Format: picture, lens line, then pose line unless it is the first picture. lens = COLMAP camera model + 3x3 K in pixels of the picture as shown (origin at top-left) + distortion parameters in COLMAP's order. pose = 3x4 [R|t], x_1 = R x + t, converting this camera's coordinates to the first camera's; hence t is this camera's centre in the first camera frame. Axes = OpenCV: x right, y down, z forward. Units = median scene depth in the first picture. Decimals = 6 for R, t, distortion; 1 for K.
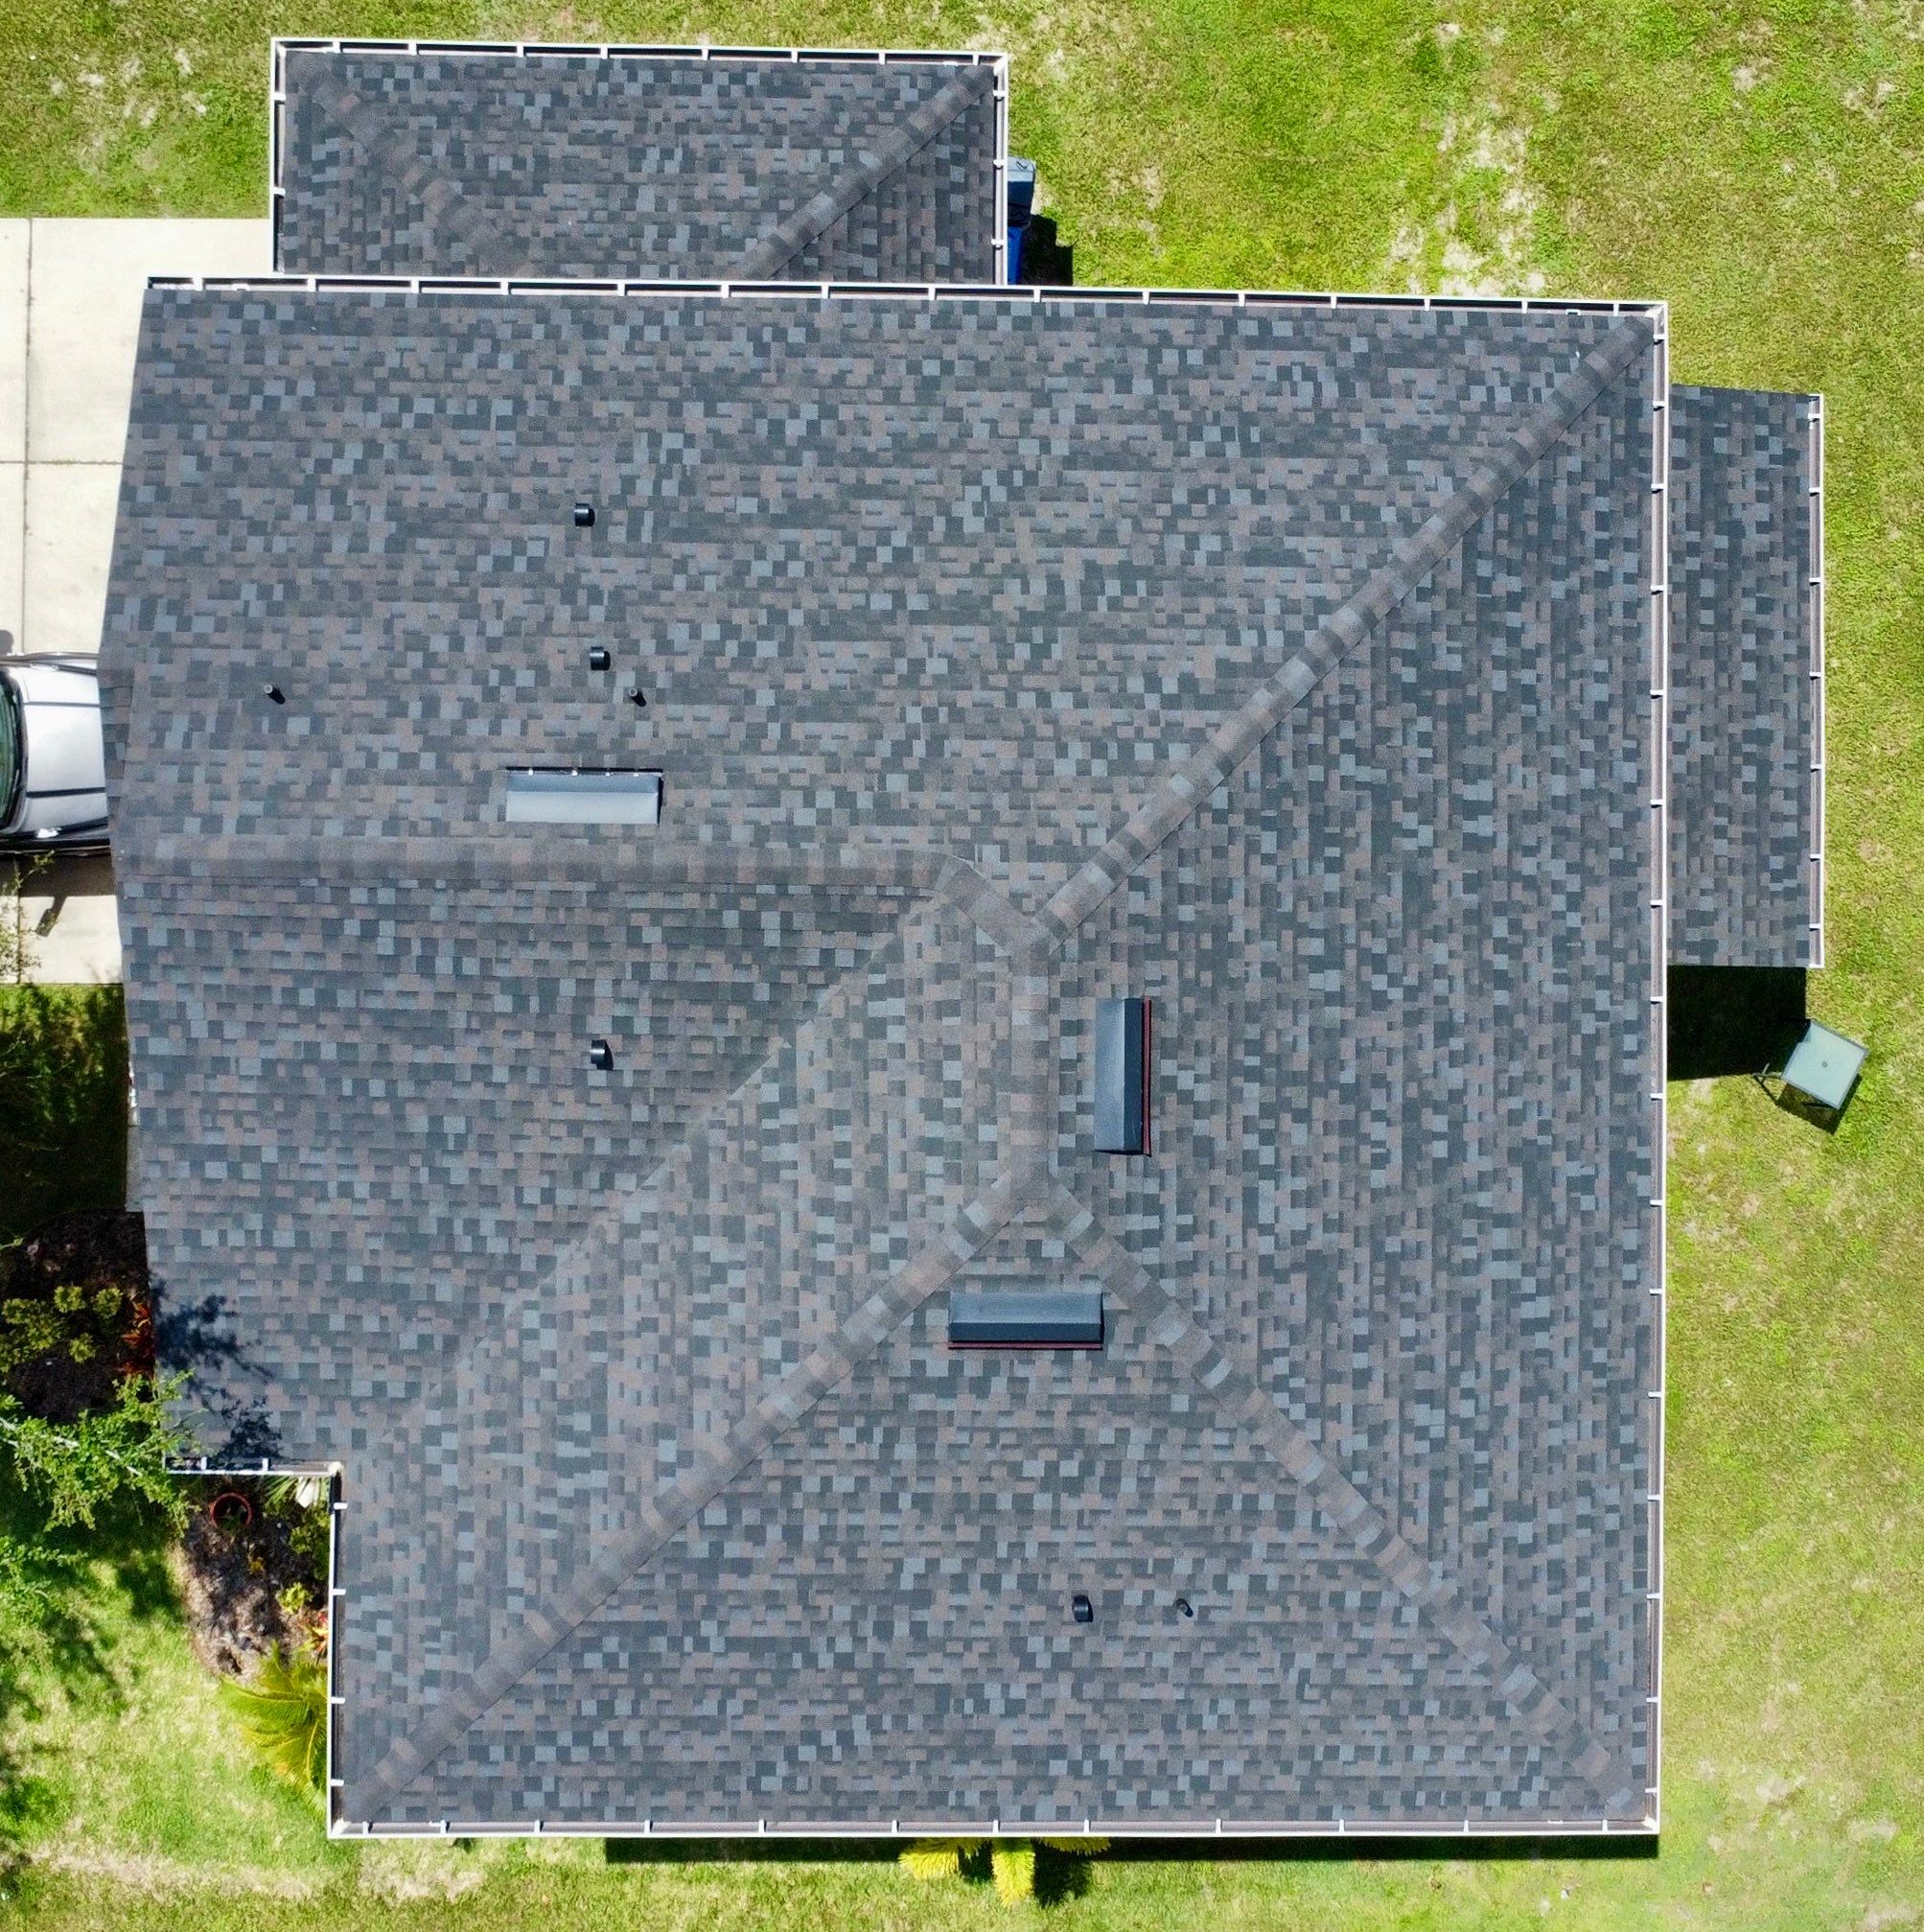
lens RADIAL K [[2801.4, 0, 896.0], [0, 2801.4, 959.0], [0, 0, 1]] dist [-0.023766, 0.000000]
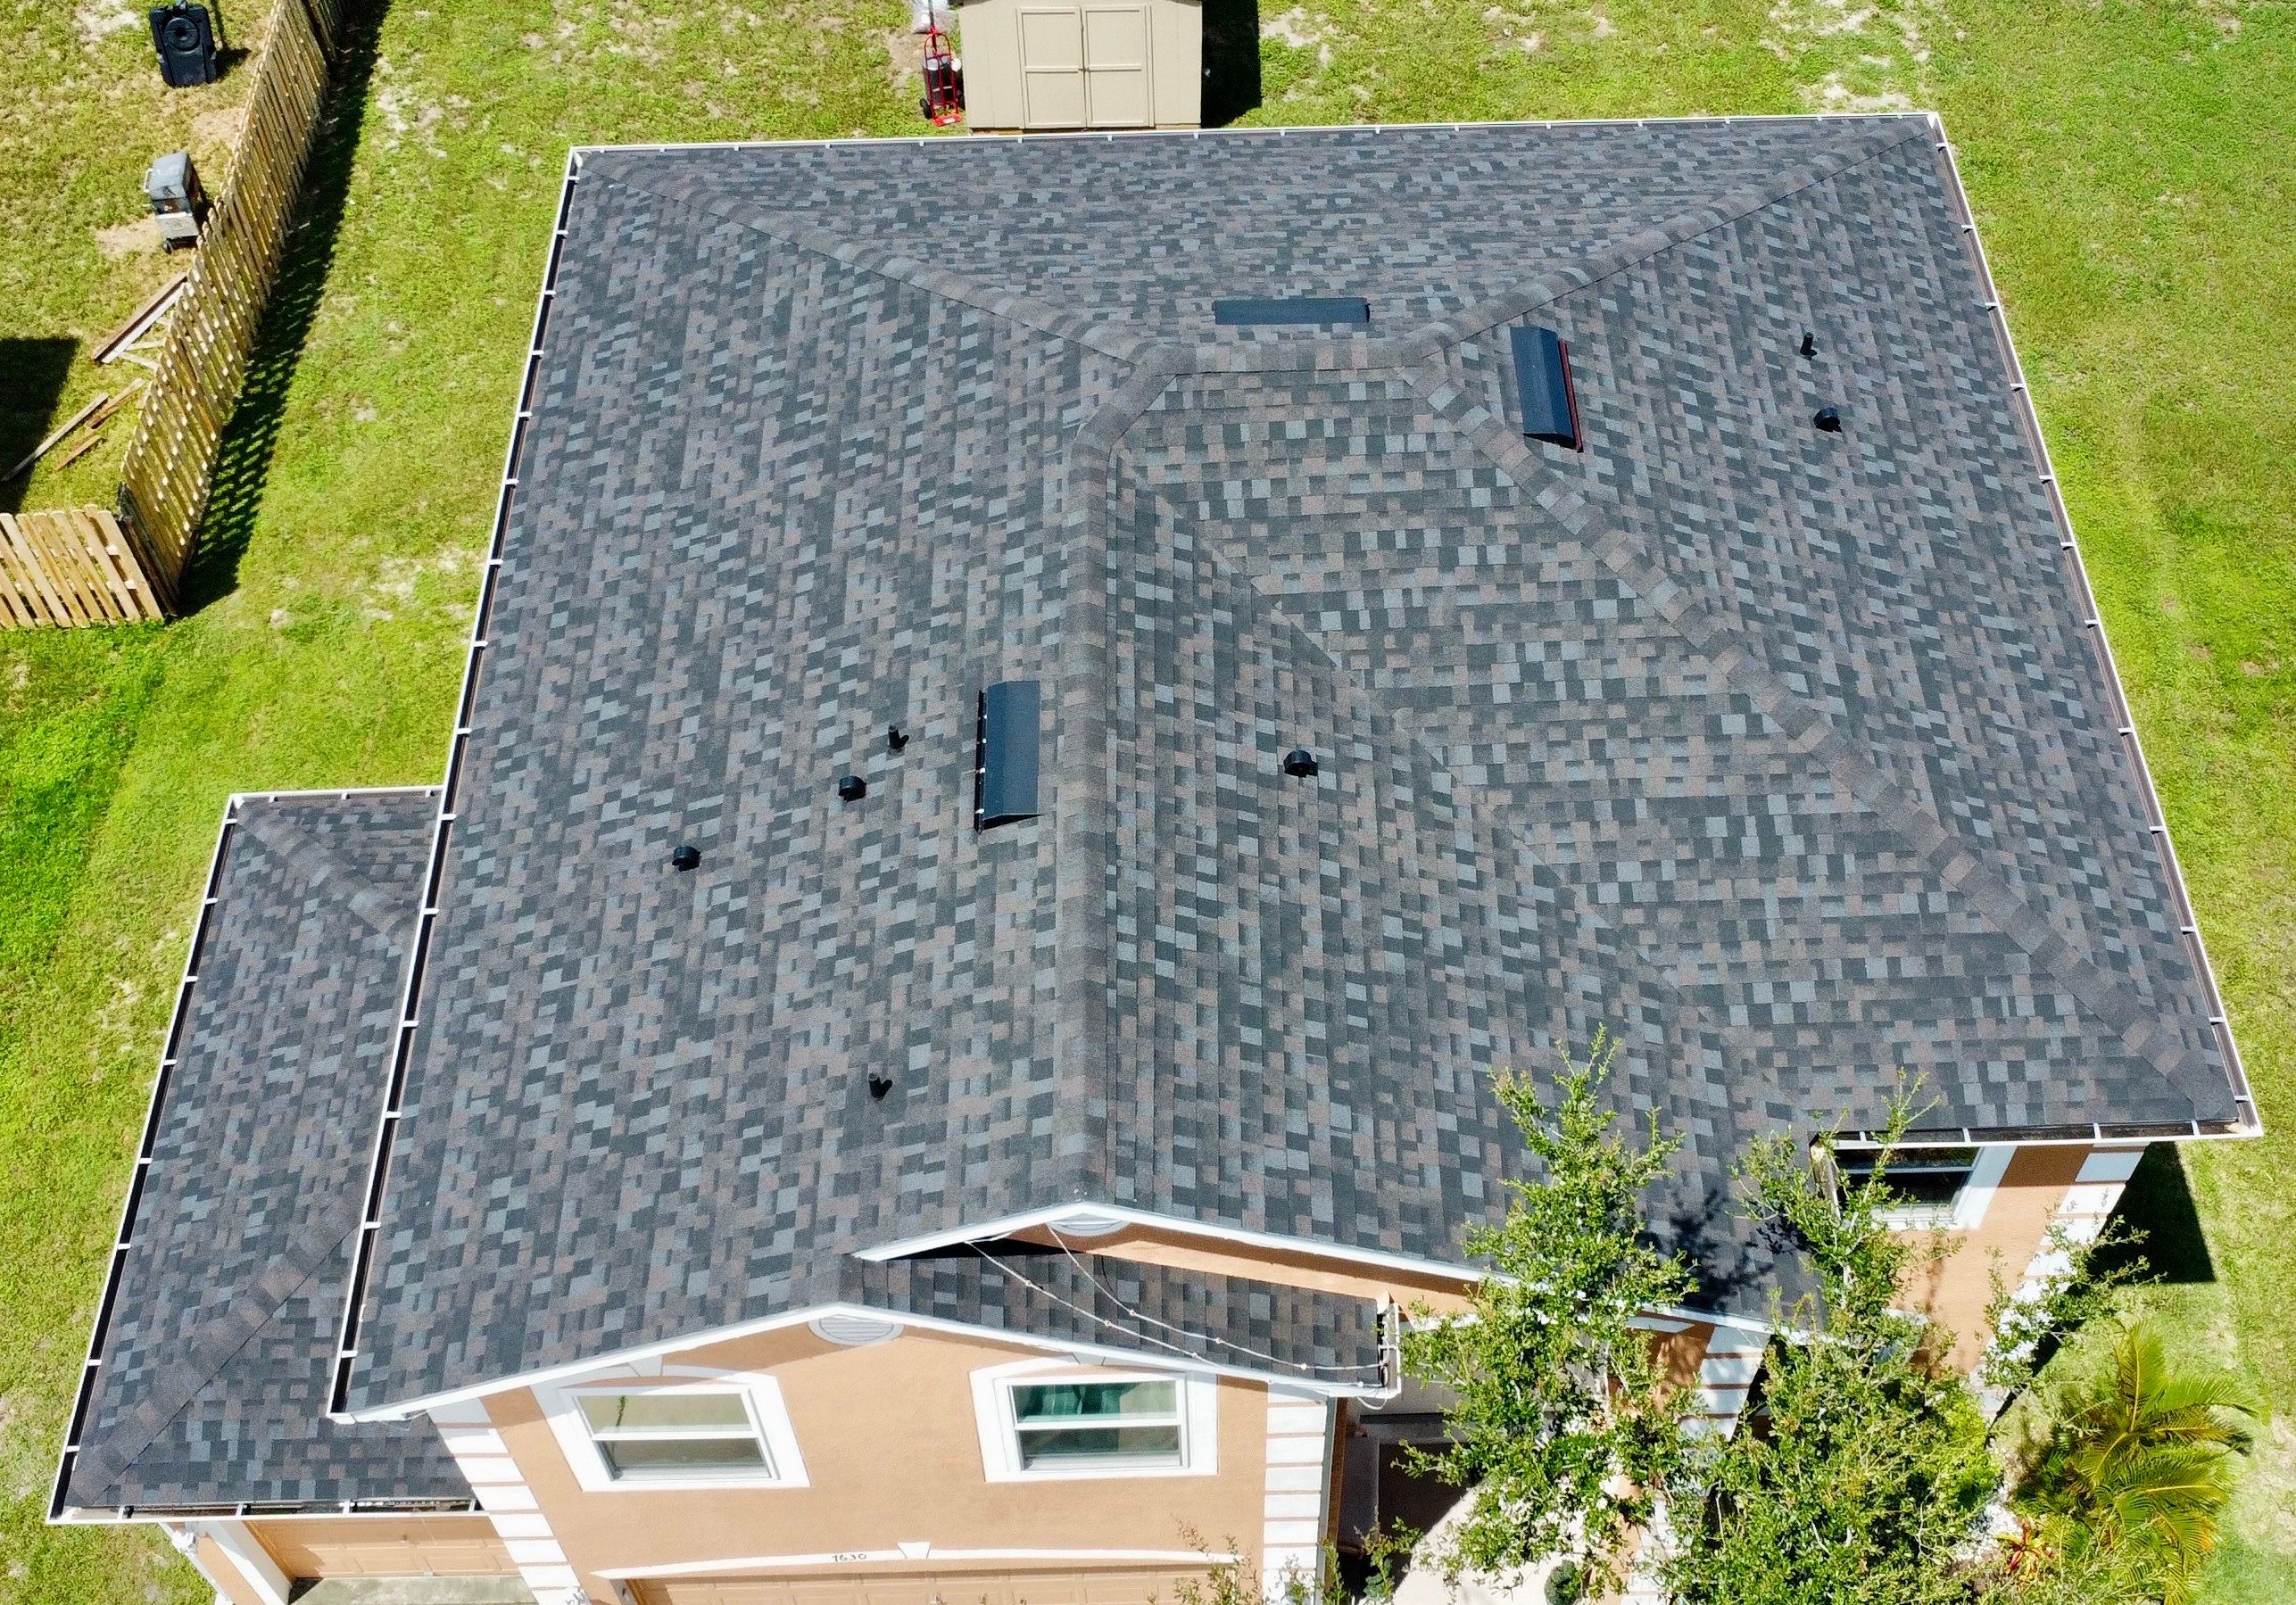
lens RADIAL K [[2600.9, 0, 1173.8], [0, 2600.9, 787.2], [0, 0, 1]] dist [-0.023580, 0.000000]
pose [[-0.029003, -0.810096, 0.585579, -0.571040], [0.999577, -0.022228, 0.018757, -0.020810], [-0.002179, 0.585875, 0.810398, 0.324987]]
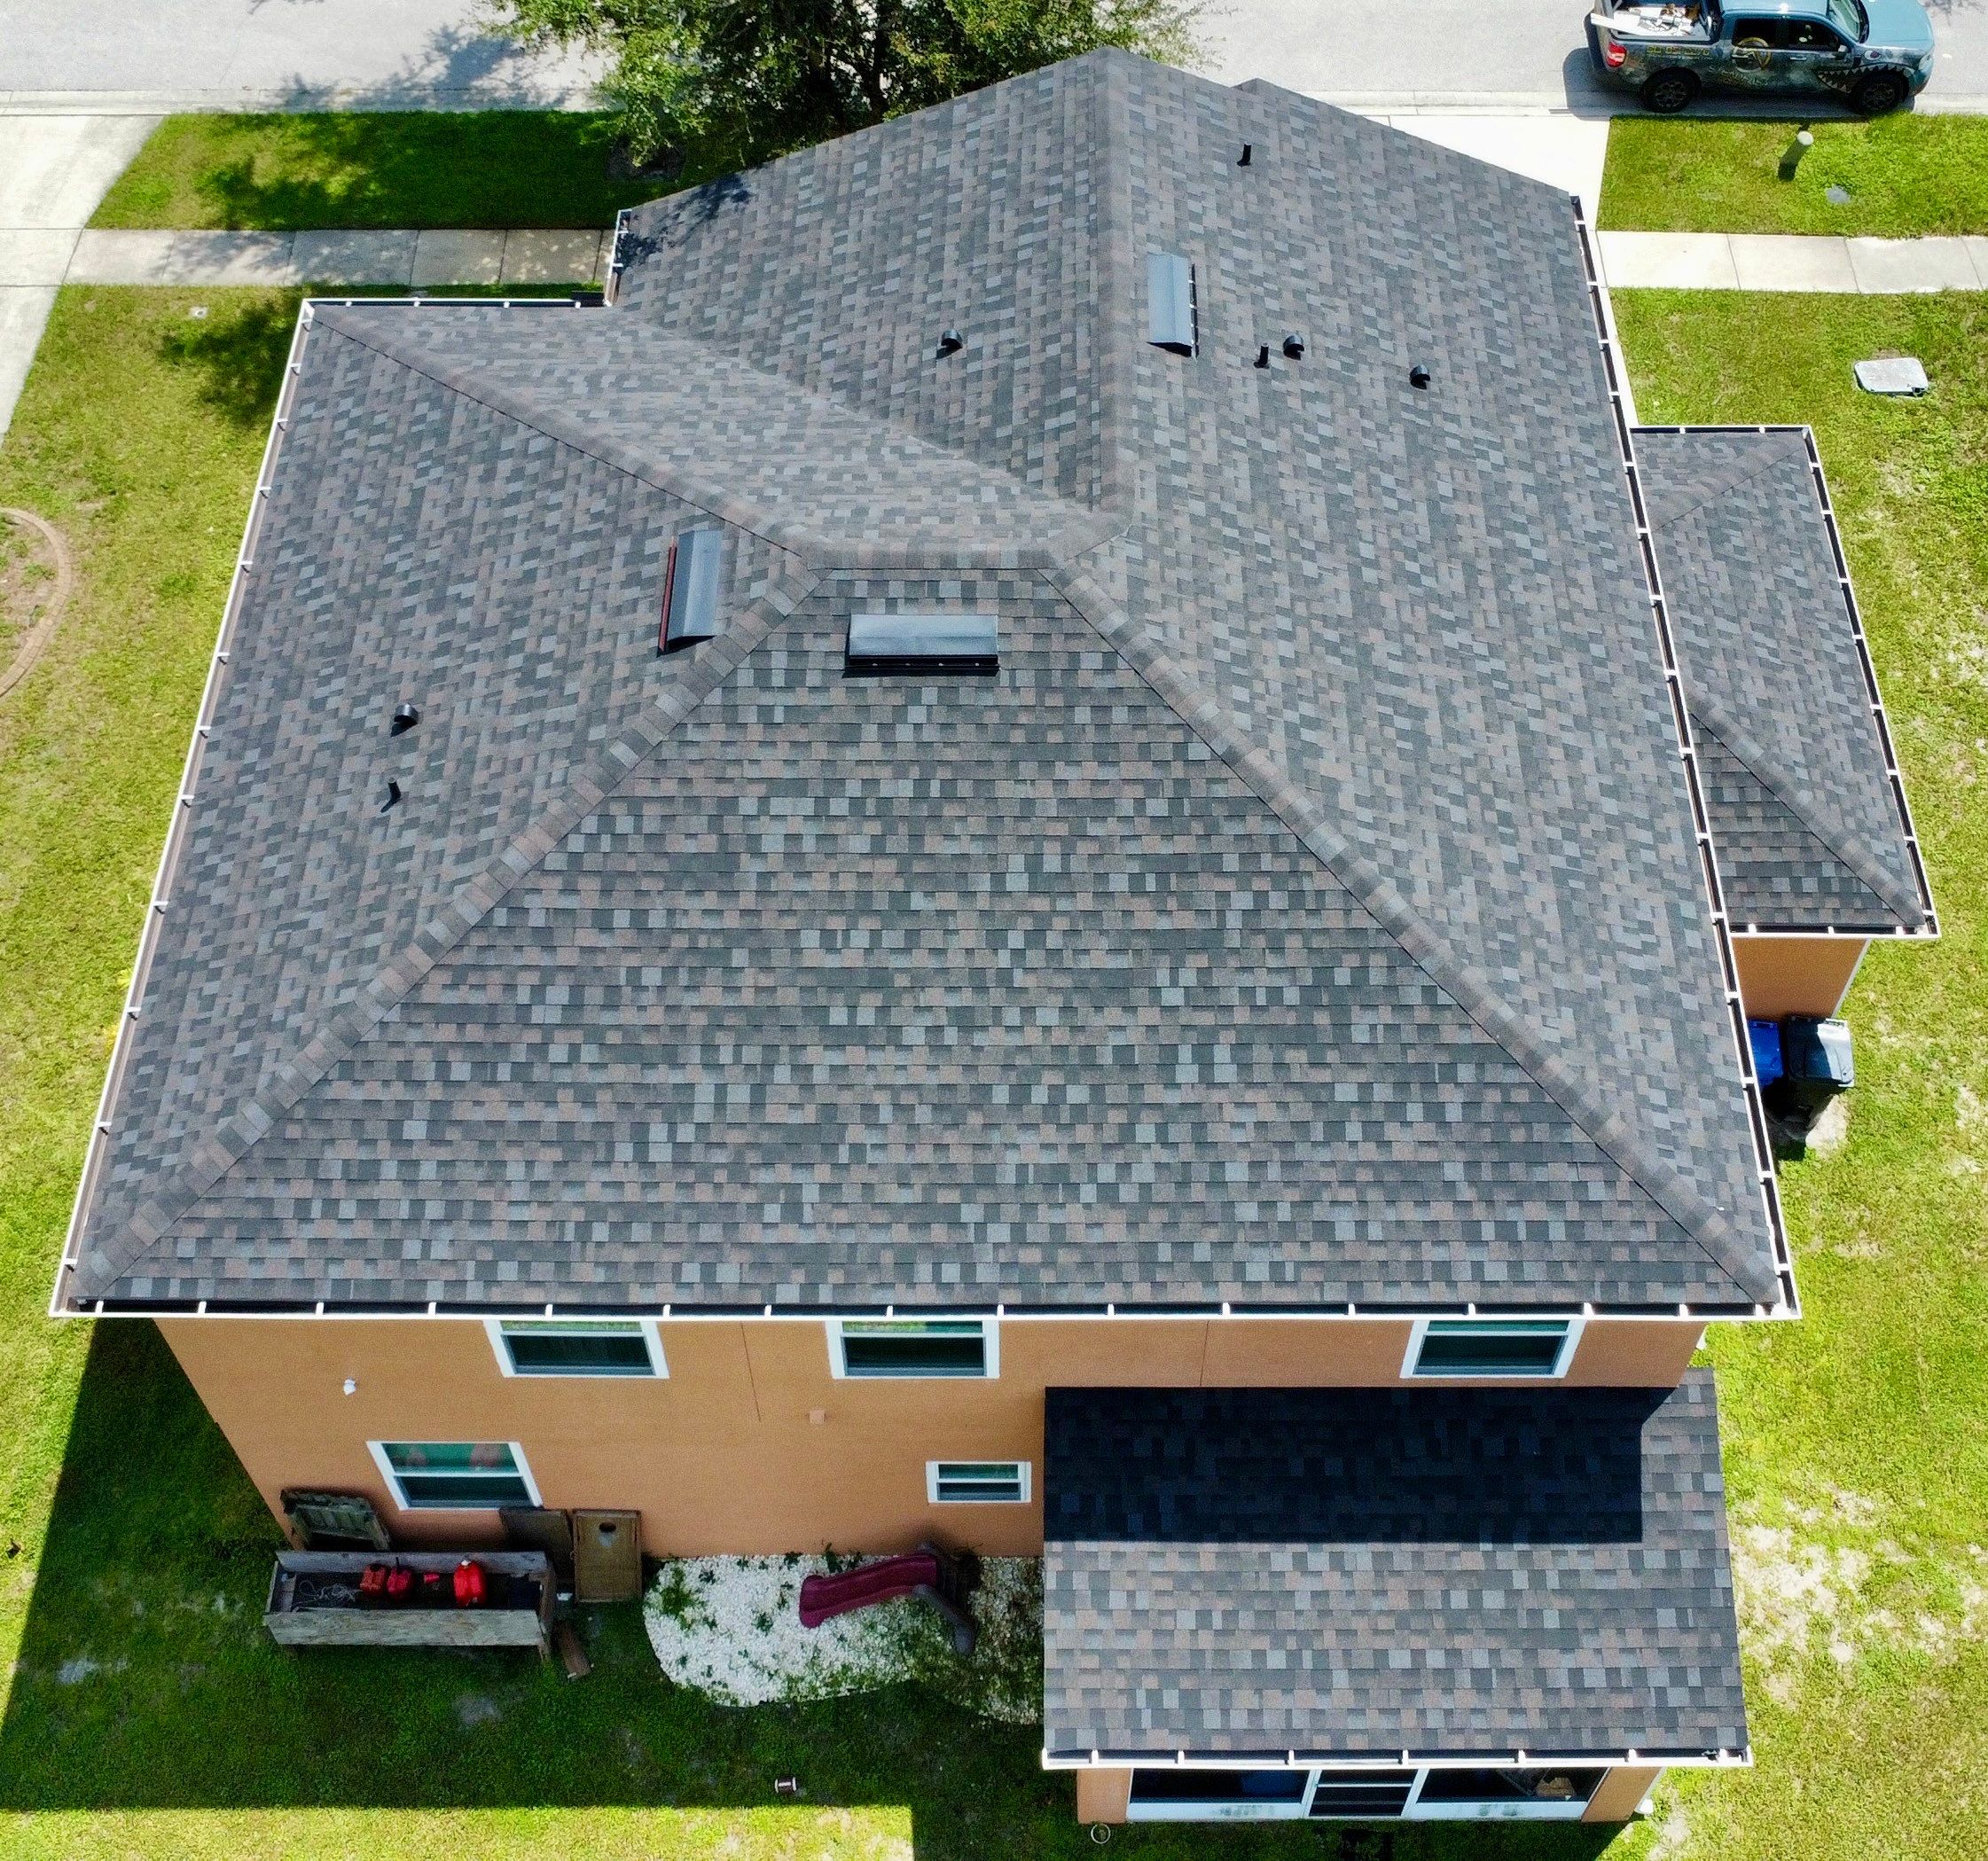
lens RADIAL K [[2579.9, 0, 1043.4], [0, 2579.9, 835.4], [0, 0, 1]] dist [-0.024204, 0.000000]
pose [[0.010776, 0.776568, -0.629941, 0.693897], [-0.999840, 0.017371, 0.004309, -0.005430], [0.014289, 0.629794, 0.776631, 0.293290]]
